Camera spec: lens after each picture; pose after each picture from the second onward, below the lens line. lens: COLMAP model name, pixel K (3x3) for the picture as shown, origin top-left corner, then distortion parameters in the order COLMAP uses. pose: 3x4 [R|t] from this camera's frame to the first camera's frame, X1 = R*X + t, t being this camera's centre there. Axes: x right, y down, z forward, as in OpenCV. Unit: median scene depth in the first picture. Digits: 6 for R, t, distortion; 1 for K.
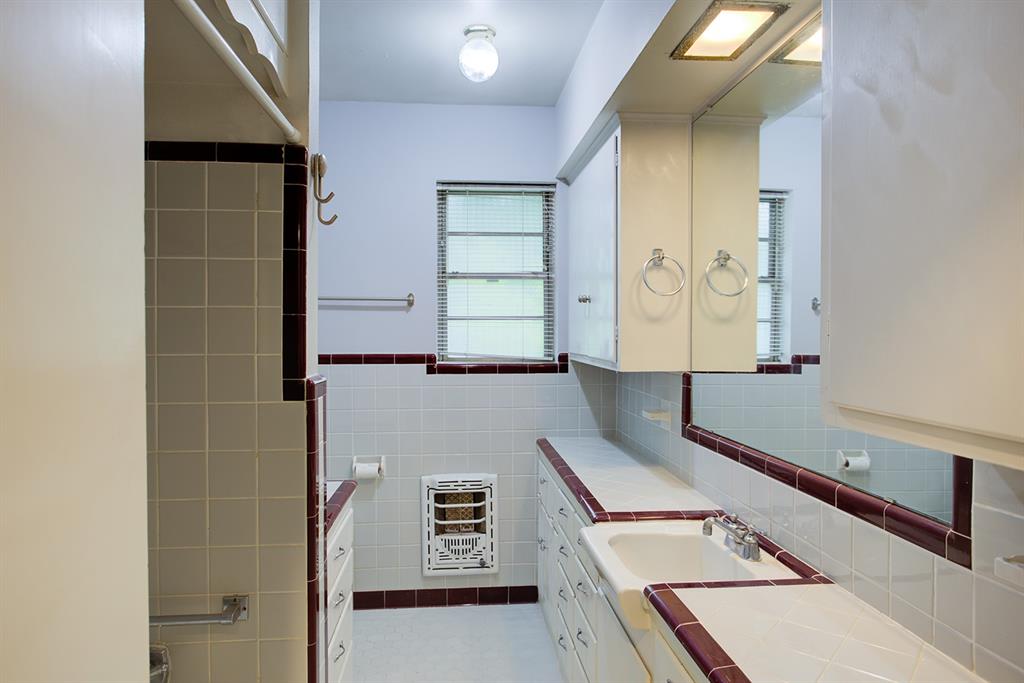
lens RADIAL K [[635.2, 0, 505.0], [0, 635.2, 342.9], [0, 0, 1]] dist [-0.006958, -0.002103]
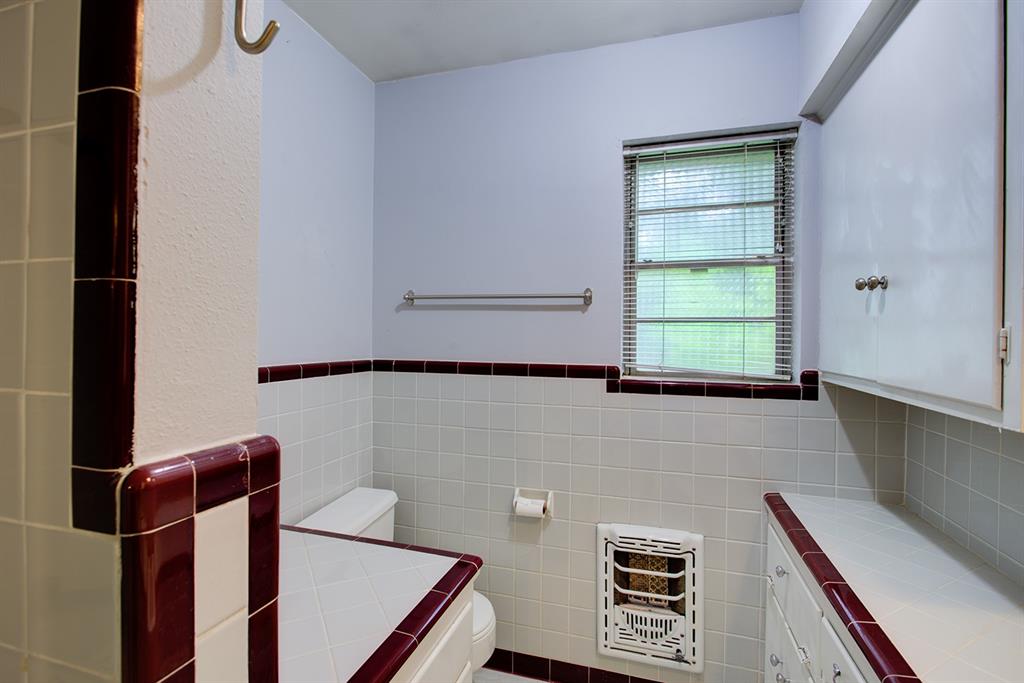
lens RADIAL K [[479.3, 0, 509.0], [0, 479.3, 338.0], [0, 0, 1]] dist [-0.011565, 0.000364]
pose [[0.926281, 0.010040, -0.376699, -0.014581], [-0.016569, 0.999763, -0.014094, -0.006529], [0.376468, 0.019296, 0.926229, 0.412255]]
